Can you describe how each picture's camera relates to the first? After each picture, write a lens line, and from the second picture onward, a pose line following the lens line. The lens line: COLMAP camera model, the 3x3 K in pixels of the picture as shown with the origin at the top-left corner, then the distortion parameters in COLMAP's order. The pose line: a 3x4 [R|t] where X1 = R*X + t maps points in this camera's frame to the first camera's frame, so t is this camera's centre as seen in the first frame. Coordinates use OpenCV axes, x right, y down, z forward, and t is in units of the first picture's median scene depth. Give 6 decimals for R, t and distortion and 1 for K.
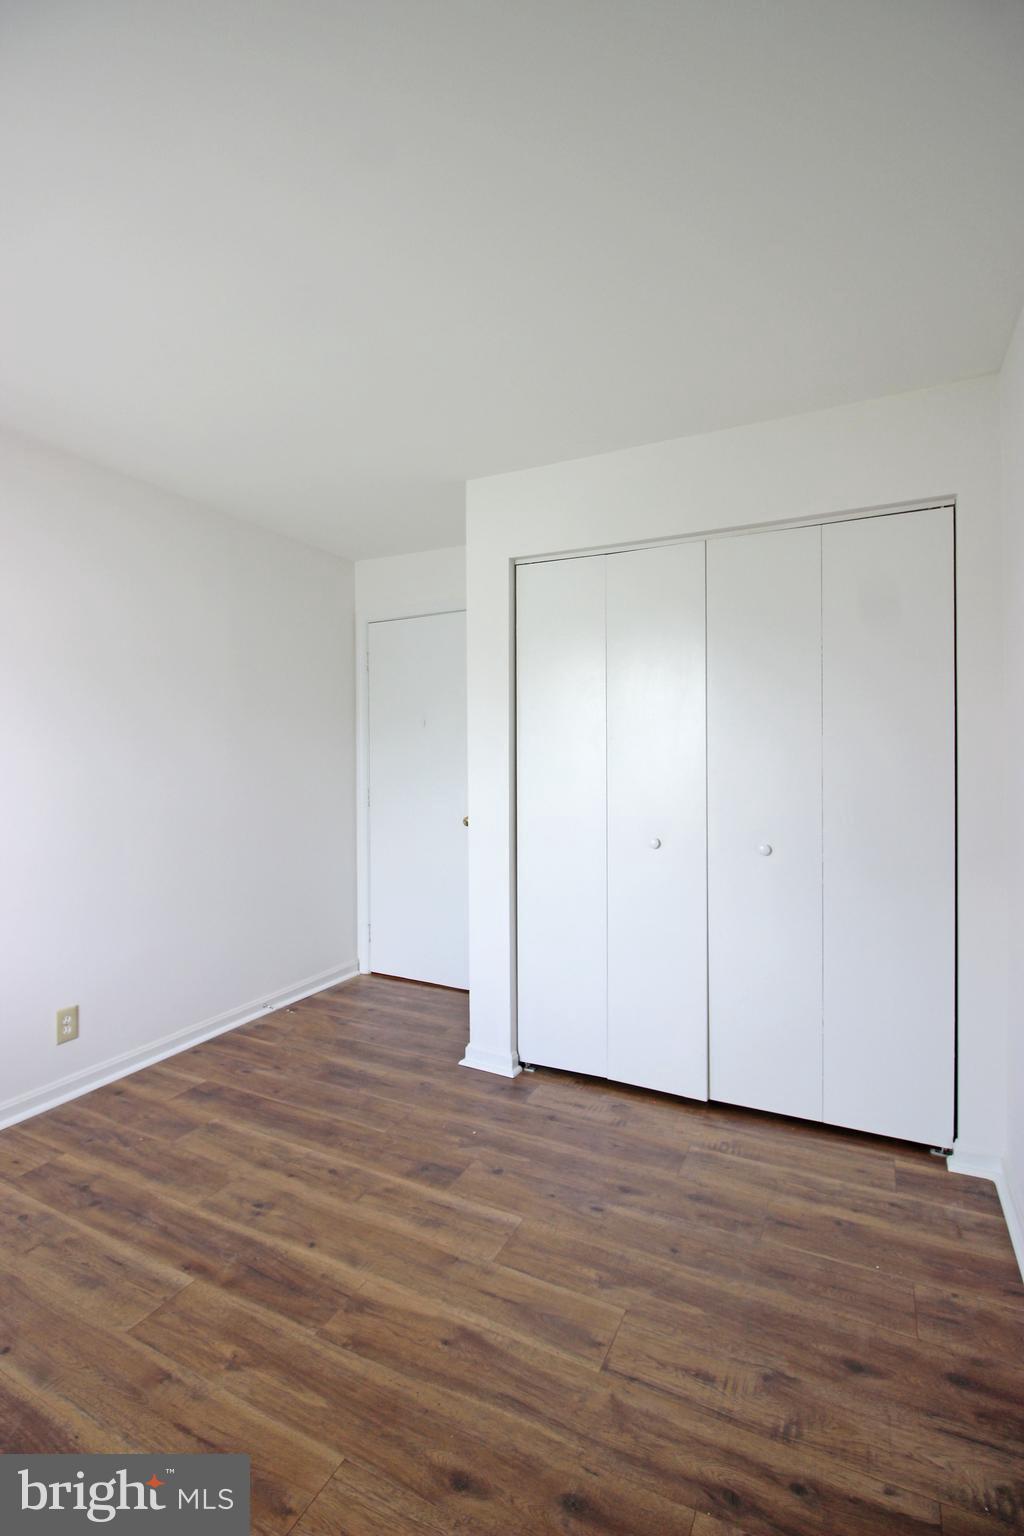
lens RADIAL K [[710.0, 0, 502.2], [0, 710.0, 758.5], [0, 0, 1]] dist [-0.000837, -0.013104]
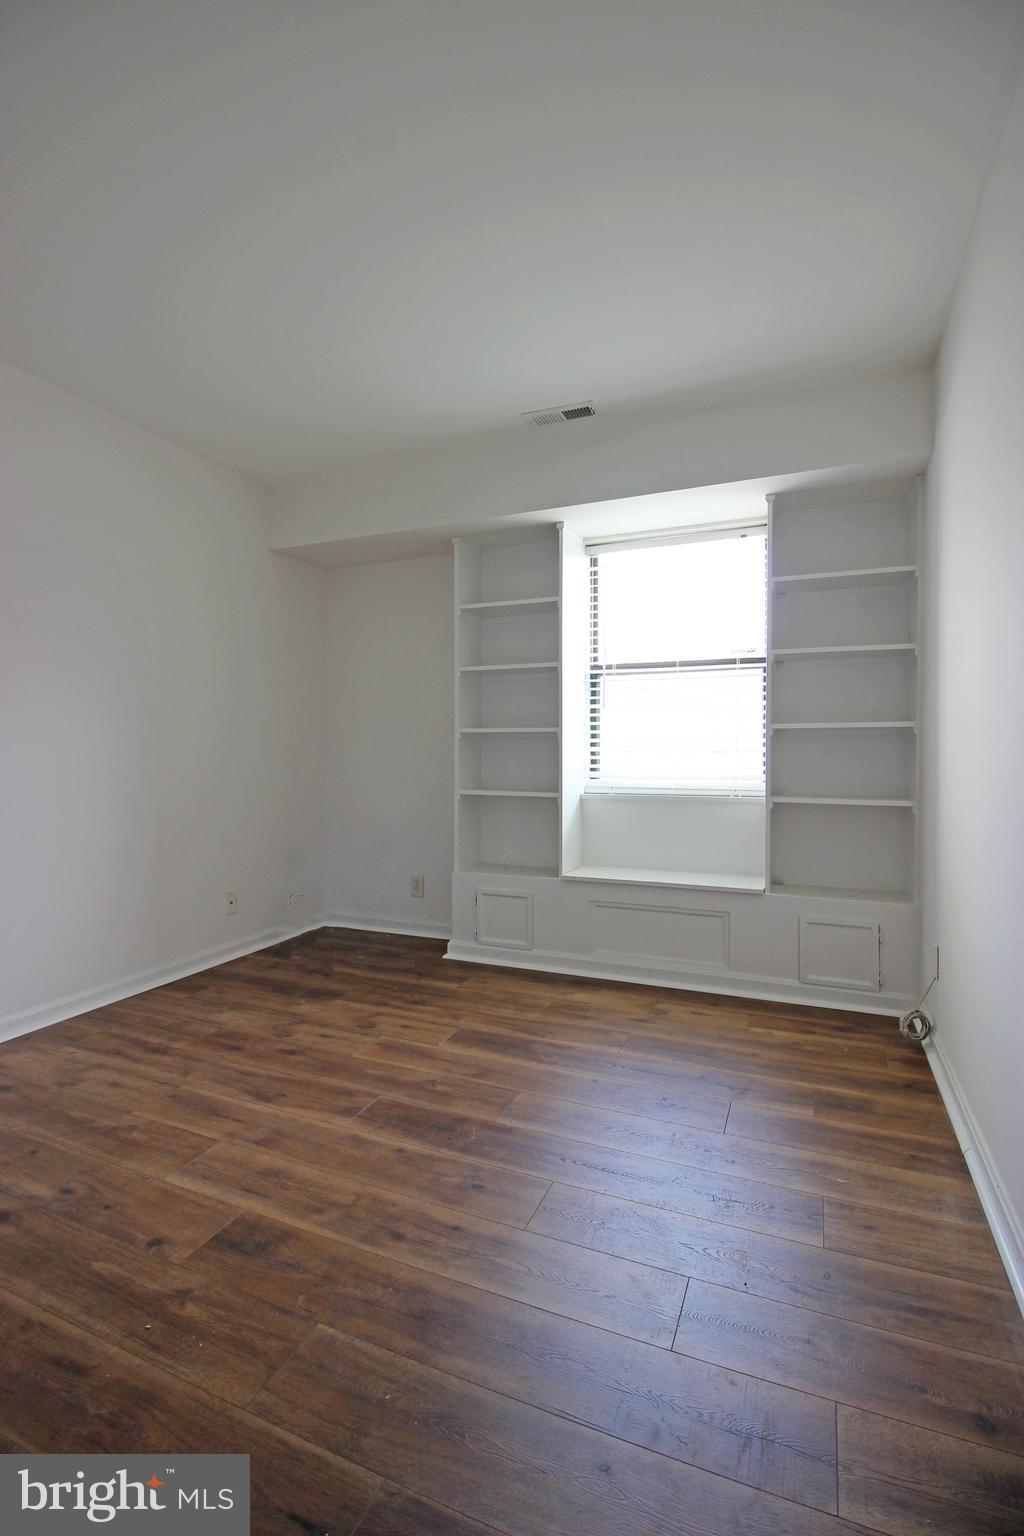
lens RADIAL K [[710.0, 0, 502.2], [0, 710.0, 758.5], [0, 0, 1]] dist [-0.000837, -0.013104]
pose [[-0.998389, 0.004671, -0.056554, -0.330184], [0.003711, 0.999848, 0.017063, 0.114223], [0.056625, 0.016826, -0.998254, 1.833669]]
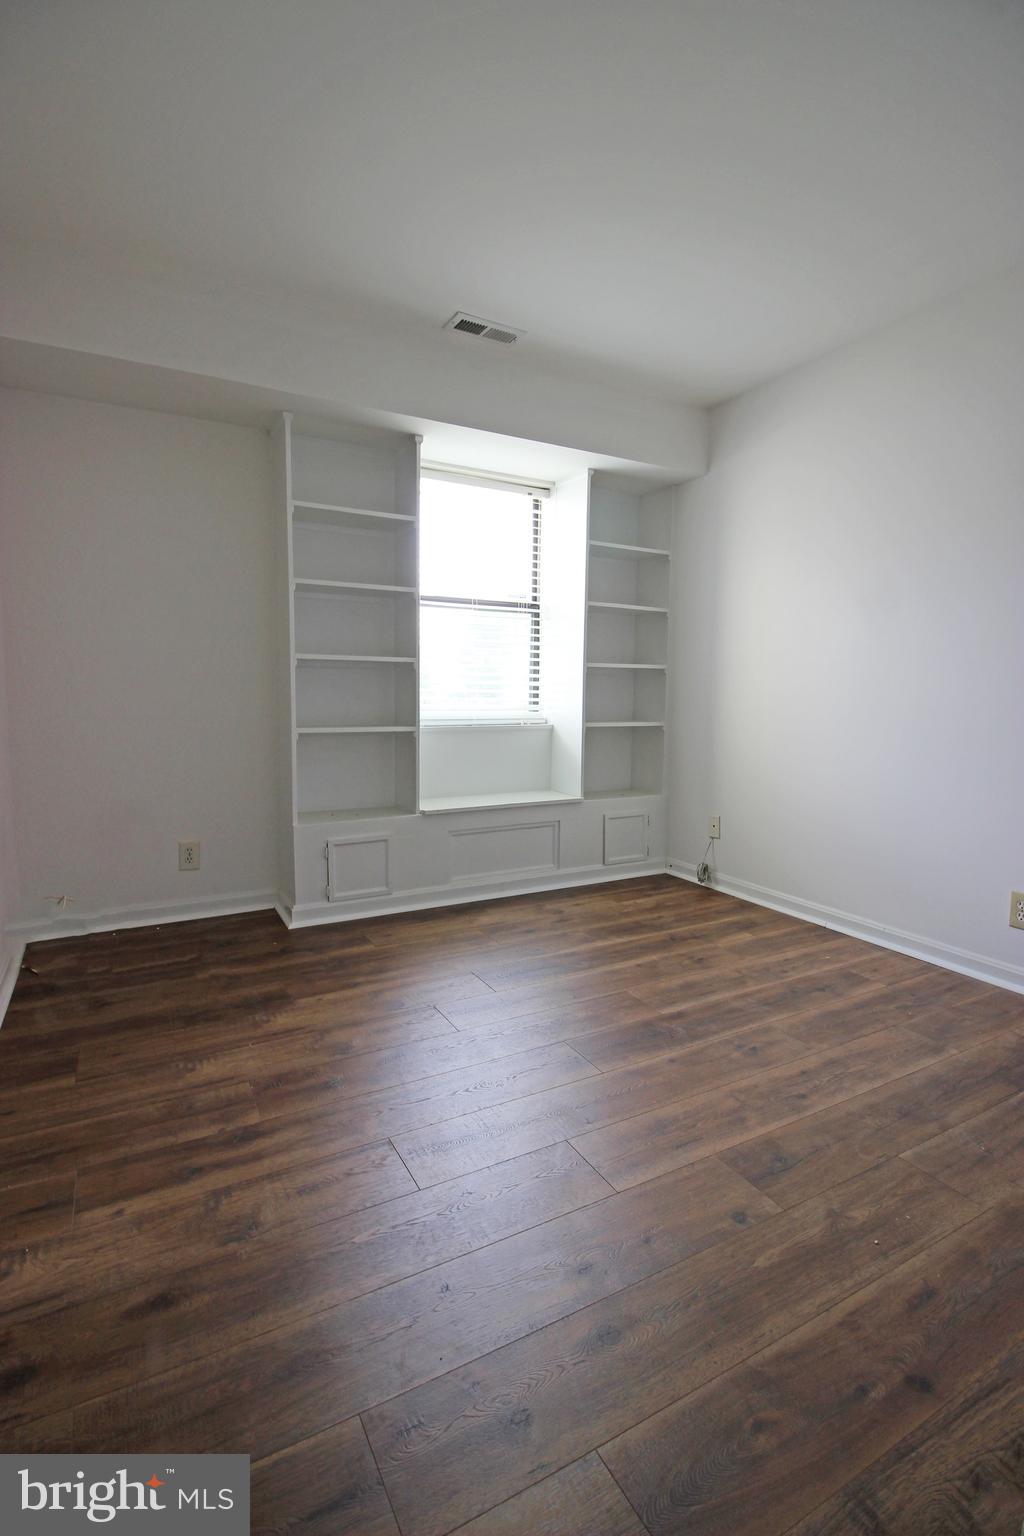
lens RADIAL K [[710.0, 0, 502.2], [0, 710.0, 758.5], [0, 0, 1]] dist [-0.000837, -0.013104]
pose [[-0.569998, 0.077937, -0.817942, 0.643393], [-0.012553, 0.994549, 0.103513, 0.127466], [0.821551, 0.069269, -0.565912, 1.250817]]
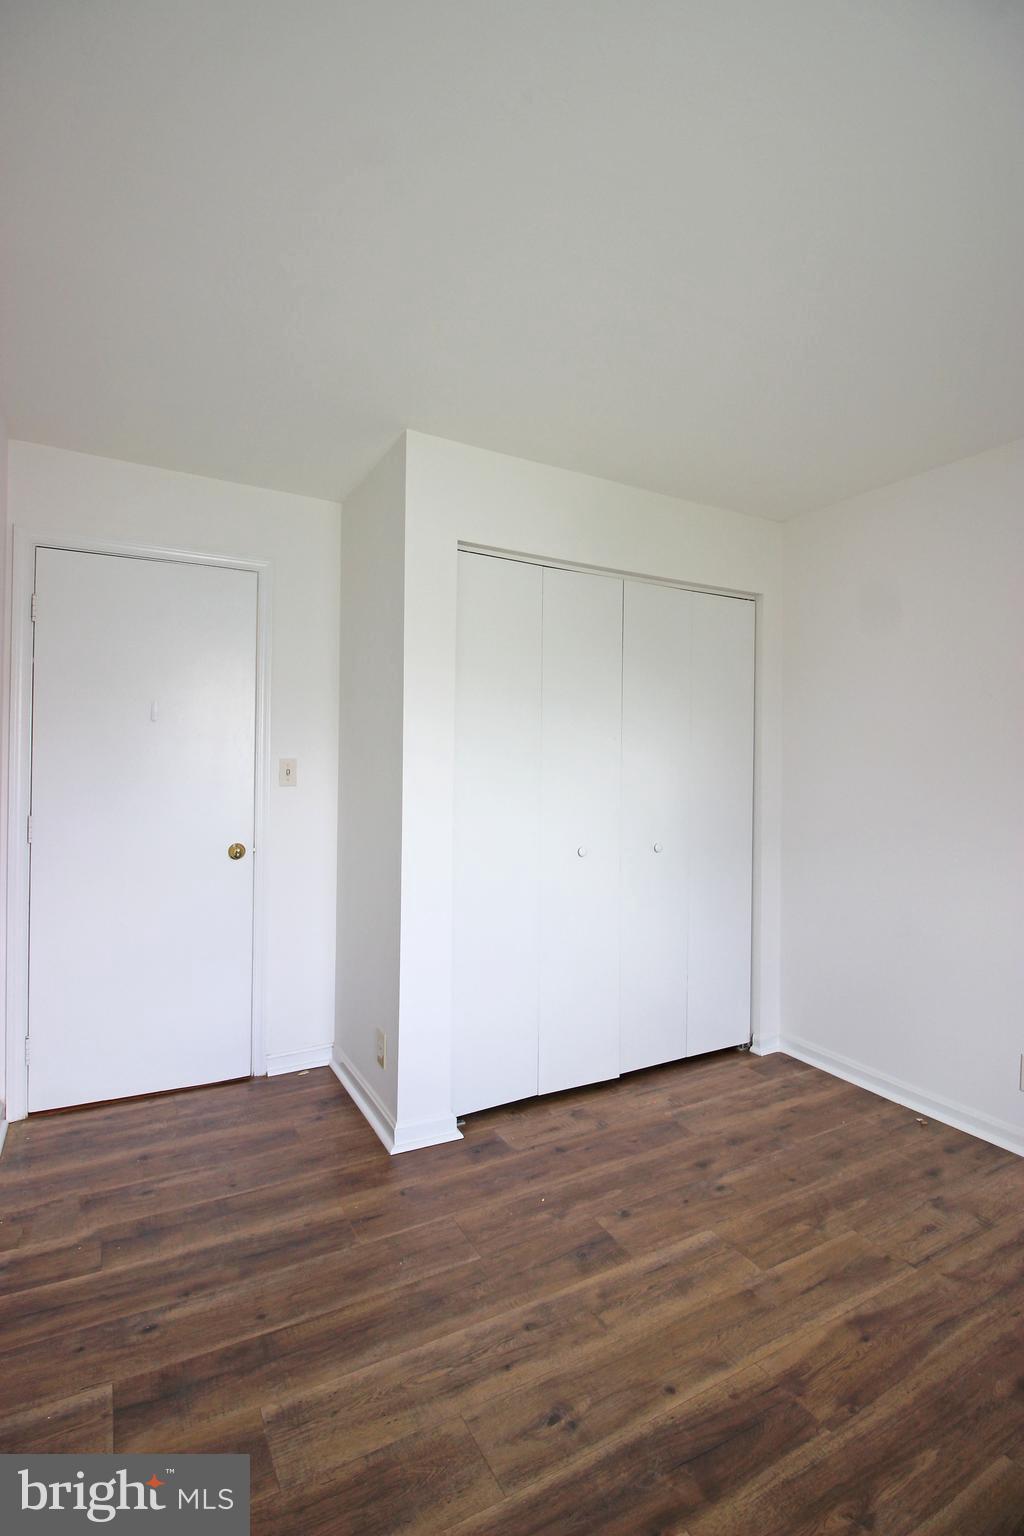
lens RADIAL K [[716.1, 0, 503.1], [0, 716.1, 745.2], [0, 0, 1]] dist [-0.005817, -0.007625]
pose [[0.564662, 0.030678, 0.824752, -0.967567], [-0.010437, 0.999494, -0.030032, -0.005429], [-0.825256, 0.008350, 0.564697, 0.647453]]
